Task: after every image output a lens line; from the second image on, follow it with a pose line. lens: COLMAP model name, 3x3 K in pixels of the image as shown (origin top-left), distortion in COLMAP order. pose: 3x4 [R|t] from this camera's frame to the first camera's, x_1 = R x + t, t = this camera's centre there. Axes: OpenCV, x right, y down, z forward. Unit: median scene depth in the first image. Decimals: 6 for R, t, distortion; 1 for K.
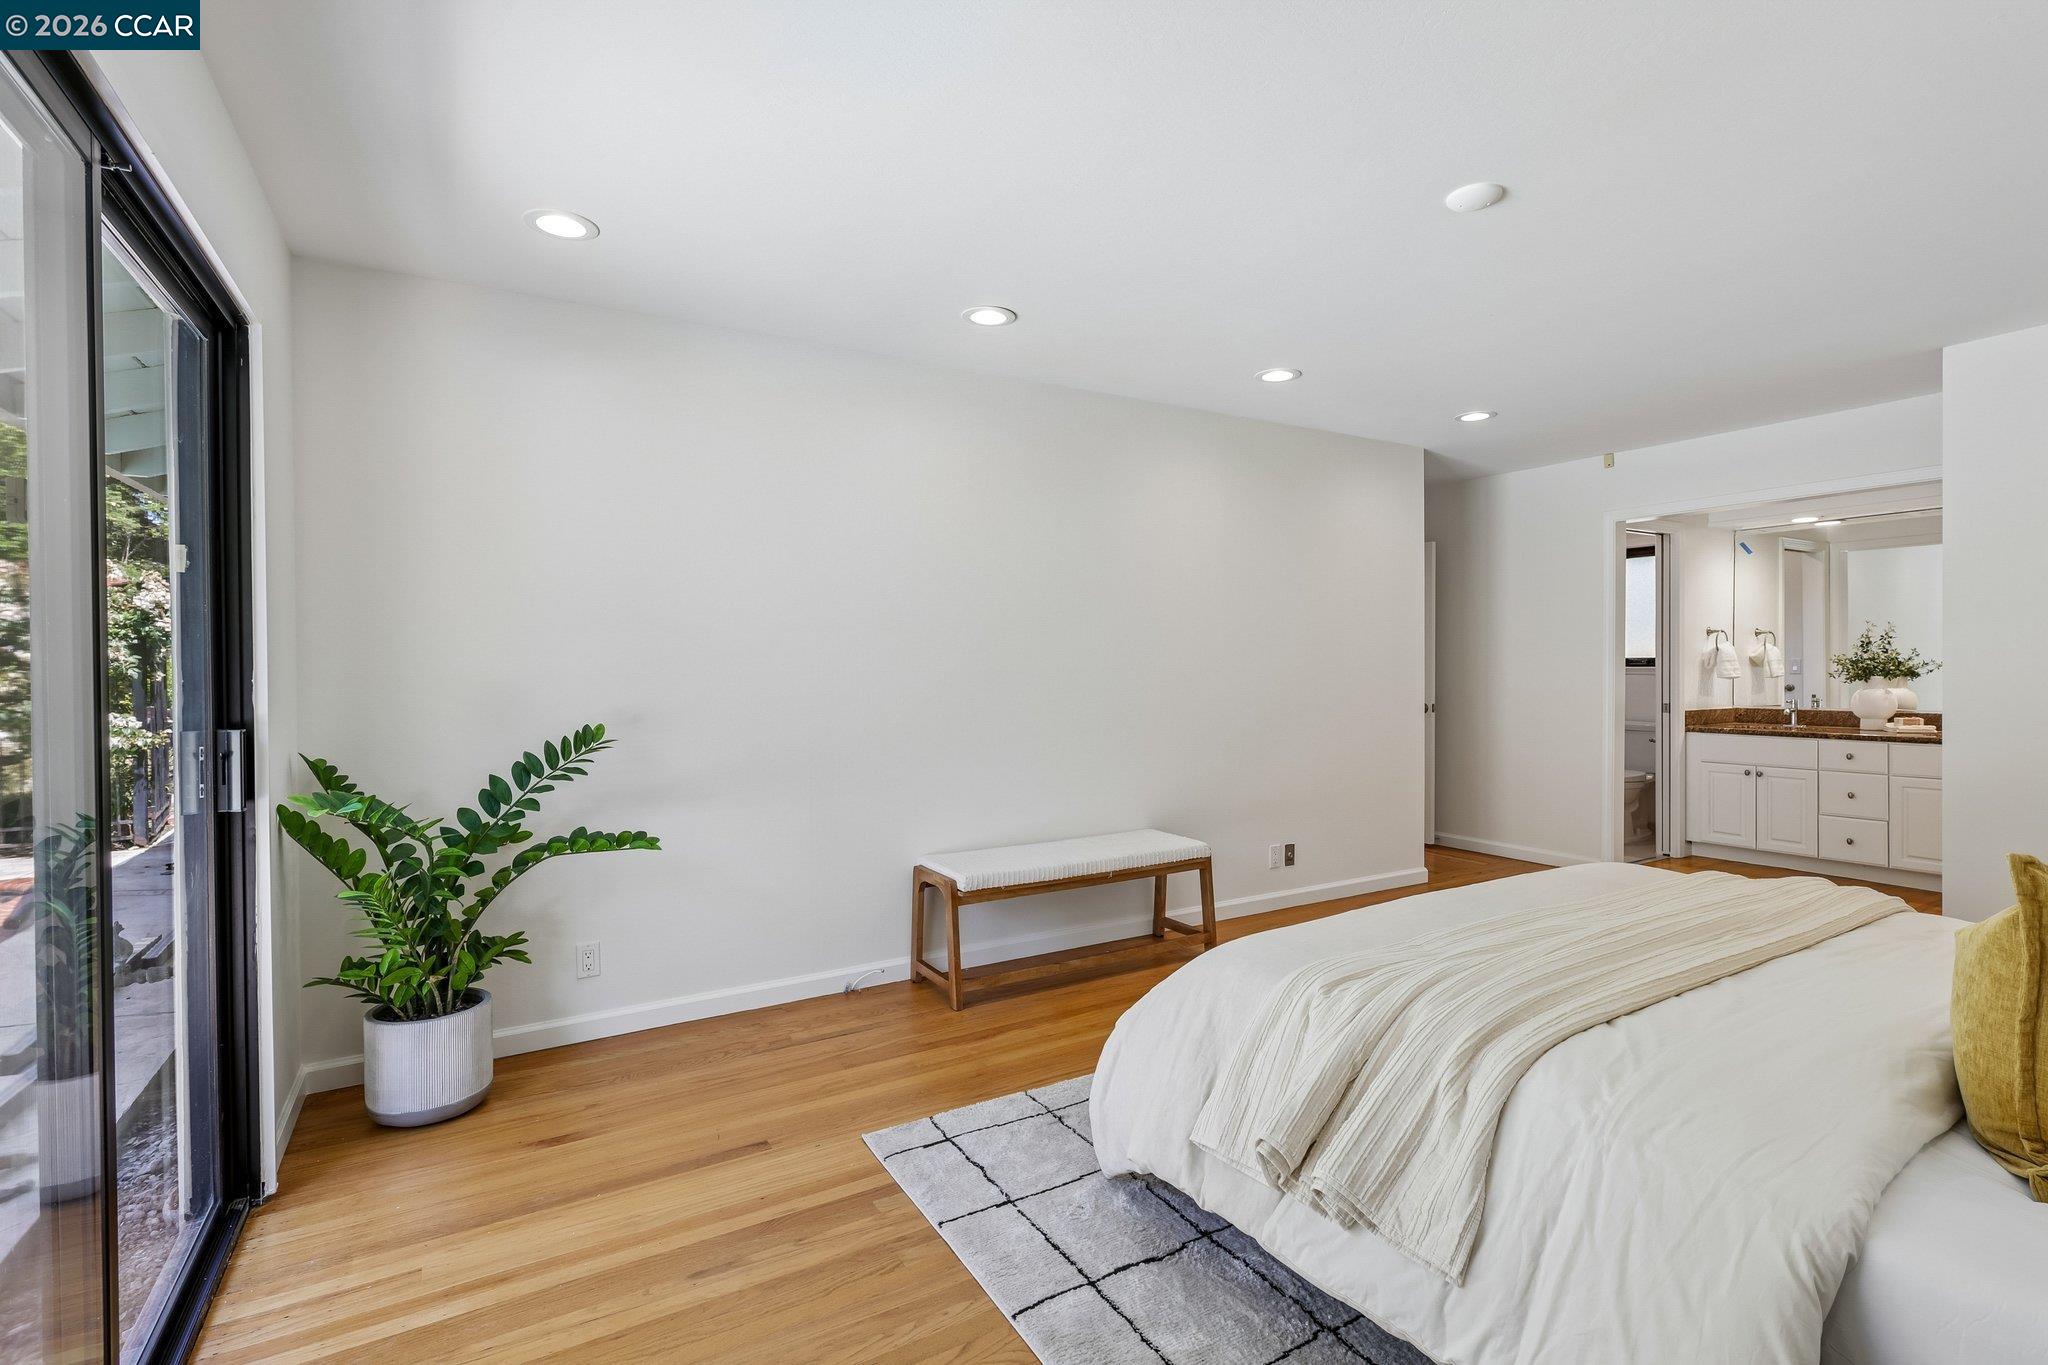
lens RADIAL K [[933.8, 0, 1030.0], [0, 933.8, 677.4], [0, 0, 1]] dist [-0.010540, 0.003077]
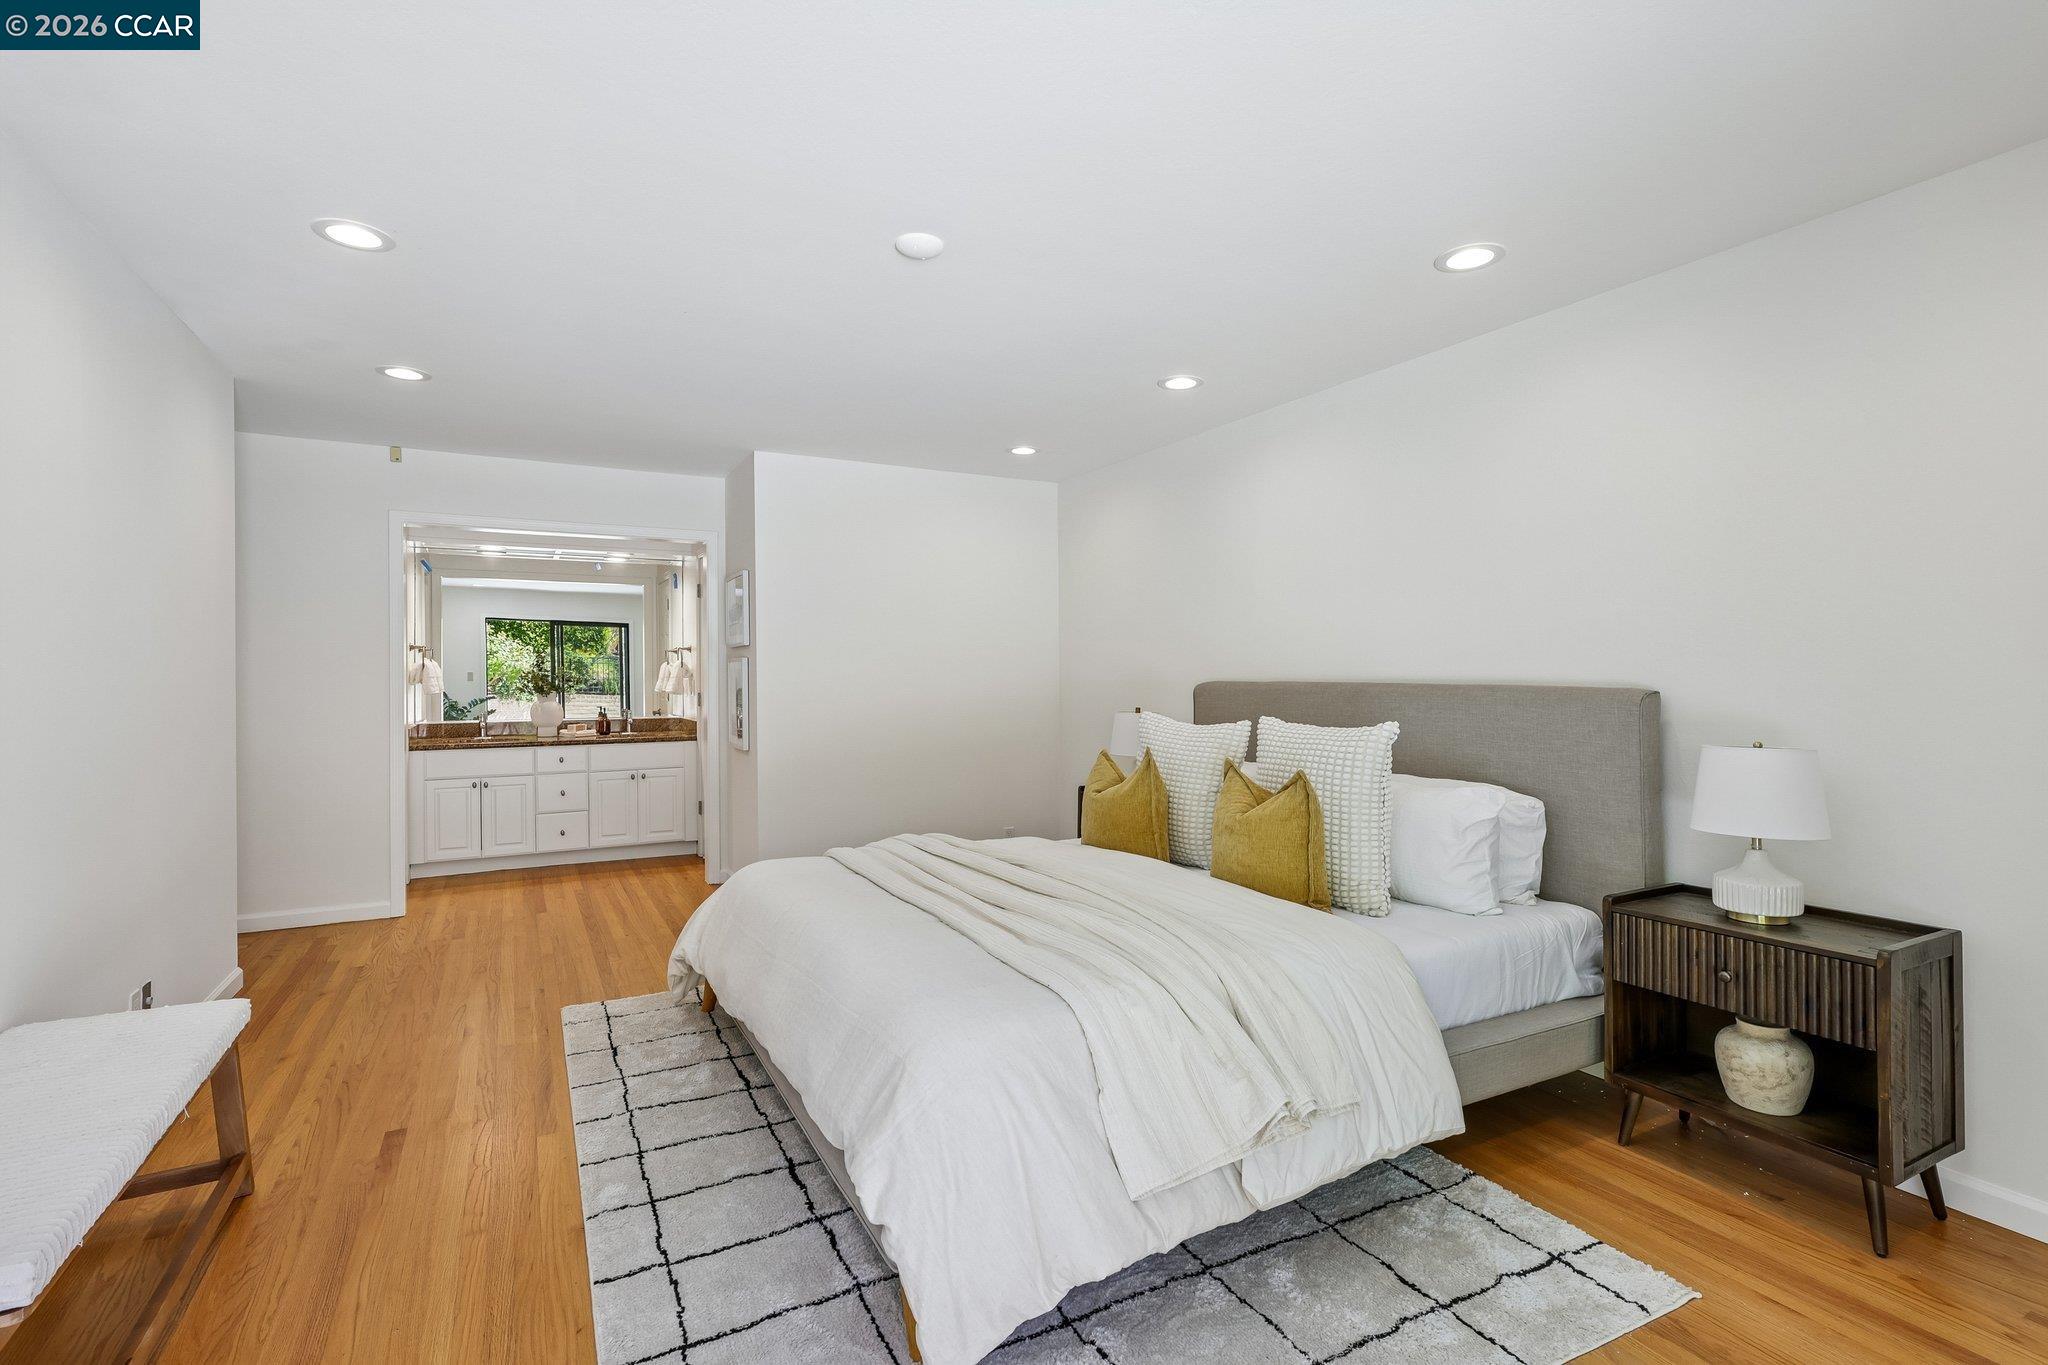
lens RADIAL K [[933.8, 0, 1027.2], [0, 933.8, 676.8], [0, 0, 1]] dist [-0.010540, 0.003077]
pose [[0.036944, 0.004324, 0.999308, -0.257437], [0.015285, 0.999871, -0.004891, -0.004185], [-0.999200, 0.015455, 0.036873, 0.367316]]
